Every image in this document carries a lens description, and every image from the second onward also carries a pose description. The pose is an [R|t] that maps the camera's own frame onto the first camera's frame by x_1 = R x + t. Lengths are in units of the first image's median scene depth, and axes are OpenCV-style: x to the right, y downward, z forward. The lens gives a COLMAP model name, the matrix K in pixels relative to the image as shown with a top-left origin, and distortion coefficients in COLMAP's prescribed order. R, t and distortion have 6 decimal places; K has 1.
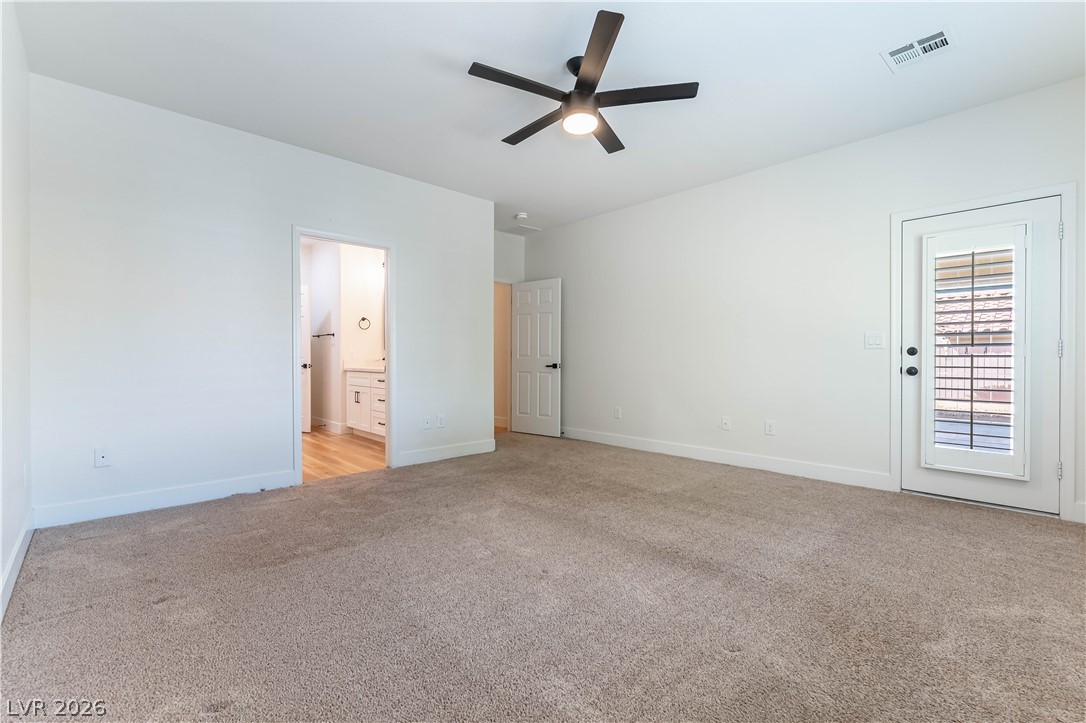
lens RADIAL K [[479.1, 0, 542.6], [0, 479.1, 359.1], [0, 0, 1]] dist [0.001603, 0.000495]
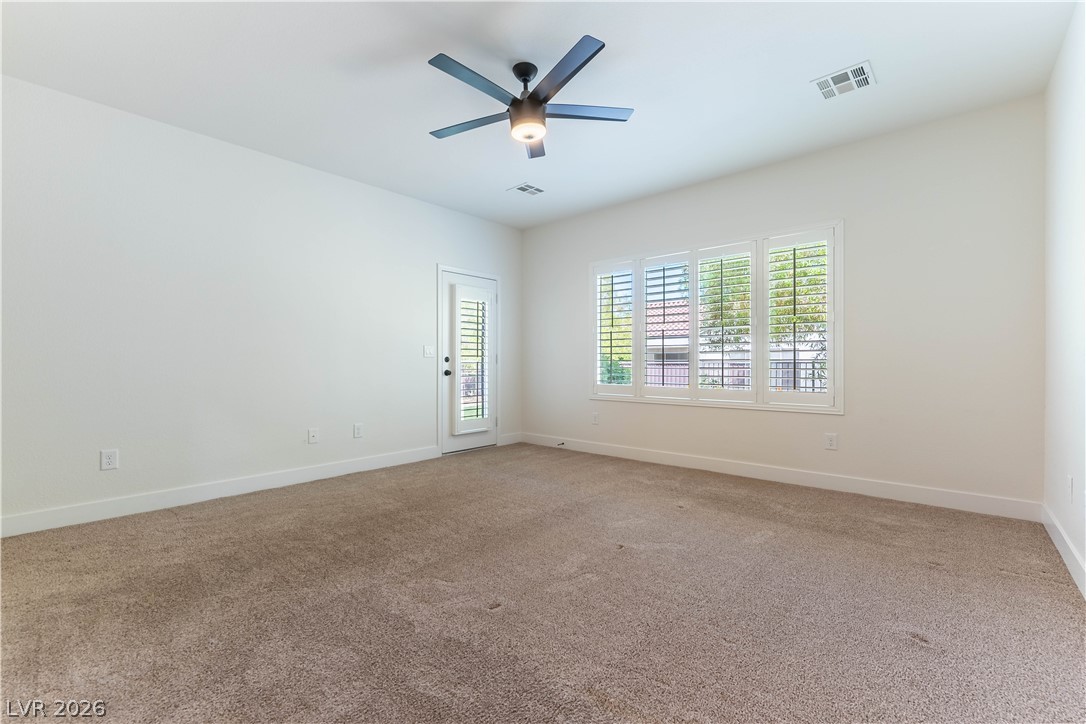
lens RADIAL K [[479.1, 0, 542.5], [0, 479.1, 365.1], [0, 0, 1]] dist [0.001603, 0.000495]
pose [[-0.128743, 0.005284, 0.991664, -0.739893], [0.006073, 0.999971, -0.004540, 0.009602], [-0.991659, 0.005437, -0.128771, 0.889997]]
